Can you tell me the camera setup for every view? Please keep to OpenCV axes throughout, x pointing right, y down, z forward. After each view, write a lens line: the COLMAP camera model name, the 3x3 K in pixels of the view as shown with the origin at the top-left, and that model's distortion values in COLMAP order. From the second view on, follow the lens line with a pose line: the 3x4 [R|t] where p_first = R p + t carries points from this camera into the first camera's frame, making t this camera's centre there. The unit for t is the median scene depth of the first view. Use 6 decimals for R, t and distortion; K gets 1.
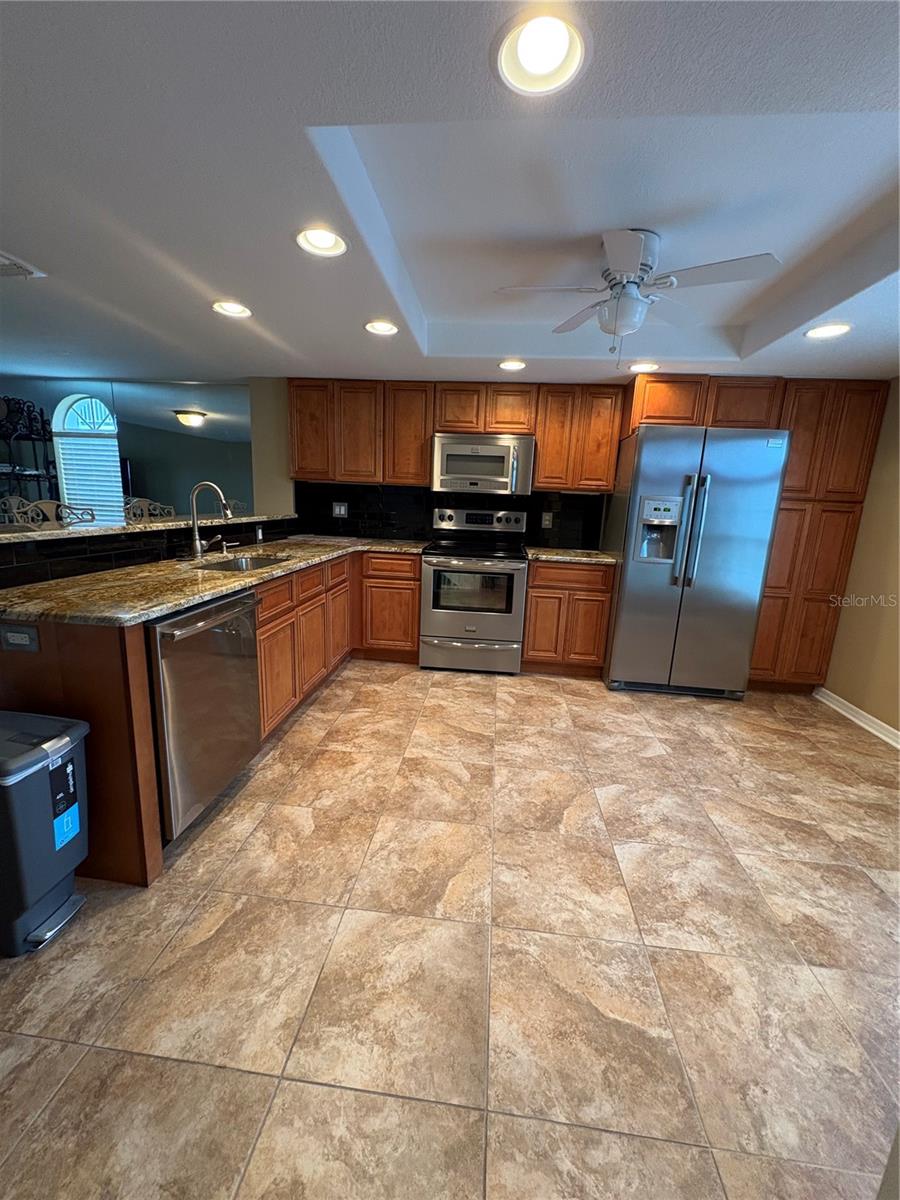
lens RADIAL K [[476.8, 0, 450.9], [0, 476.8, 596.6], [0, 0, 1]] dist [-0.000892, -0.000200]
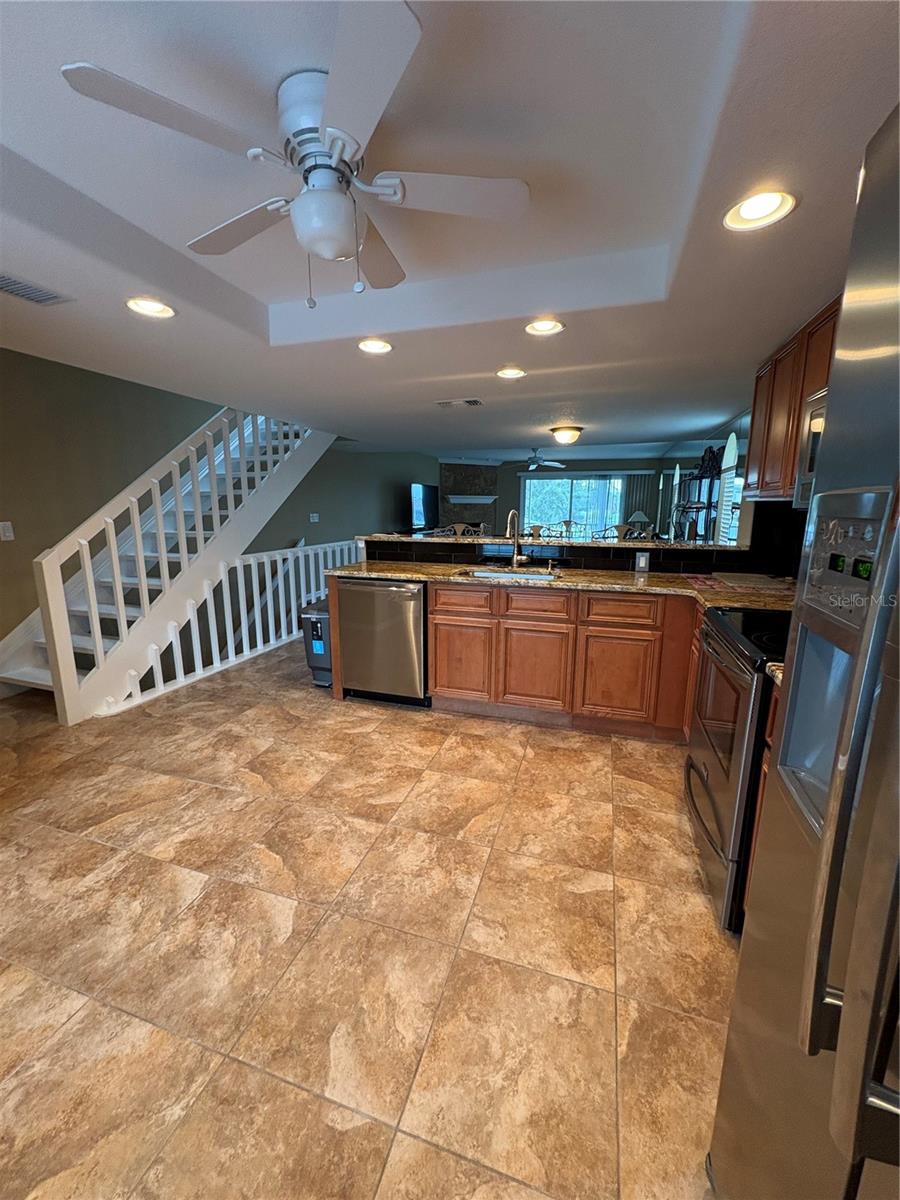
lens RADIAL K [[476.8, 0, 450.9], [0, 476.8, 596.6], [0, 0, 1]] dist [-0.000892, -0.000200]
pose [[-0.205418, 0.139160, -0.968730, 0.904244], [-0.209051, 0.960754, 0.182344, -0.240295], [0.956086, 0.239971, -0.168265, 1.236969]]
